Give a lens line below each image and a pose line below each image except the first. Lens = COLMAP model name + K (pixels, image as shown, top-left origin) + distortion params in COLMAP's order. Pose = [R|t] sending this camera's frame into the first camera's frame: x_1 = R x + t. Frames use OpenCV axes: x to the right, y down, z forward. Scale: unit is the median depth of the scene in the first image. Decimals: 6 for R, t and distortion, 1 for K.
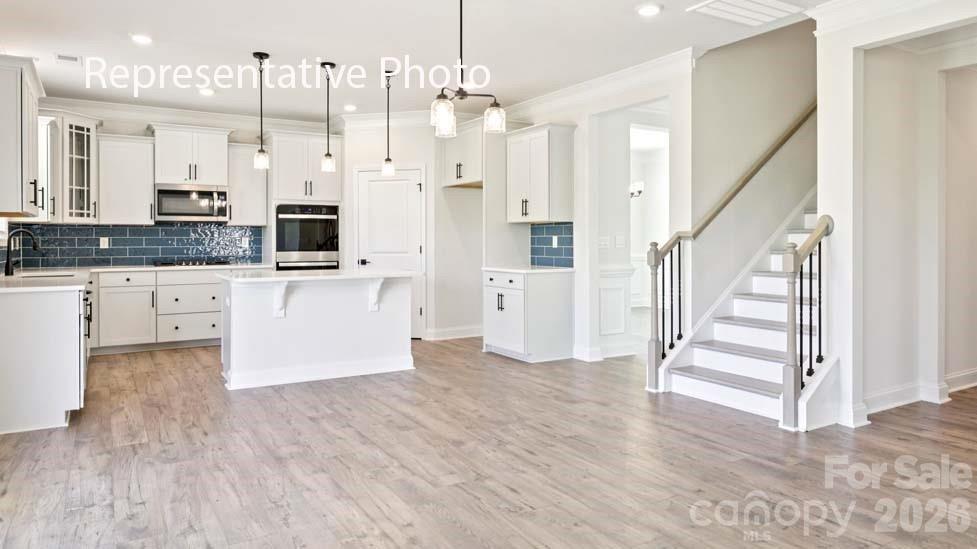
lens RADIAL K [[639.7, 0, 488.0], [0, 639.7, 243.4], [0, 0, 1]] dist [-0.001008, 0.000078]
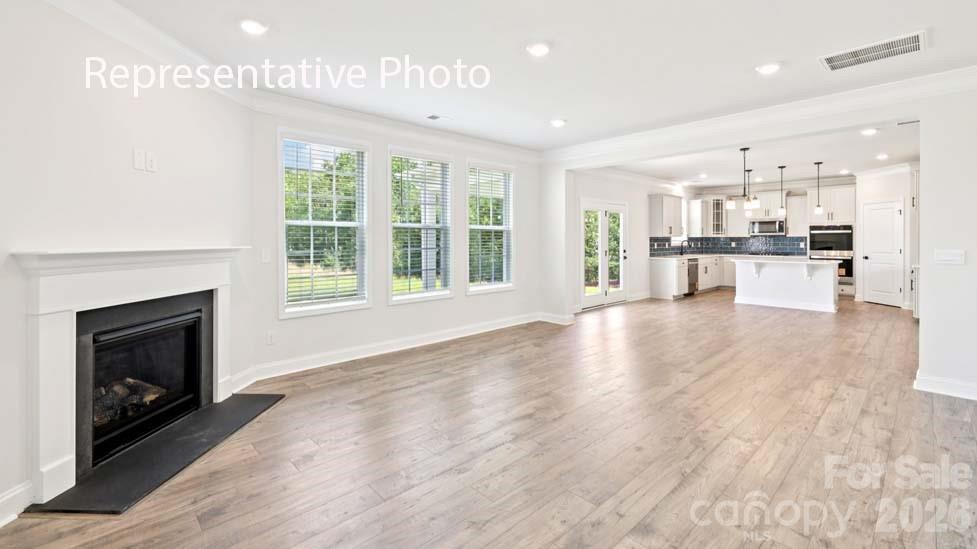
lens RADIAL K [[409.2, 0, 484.6], [0, 409.2, 239.2], [0, 0, 1]] dist [0.000895, 0.000063]
pose [[0.199497, 0.000926, -0.979898, 0.746105], [-0.003943, 0.999992, 0.000142, -0.017899], [0.979891, 0.003835, 0.199499, -0.239460]]
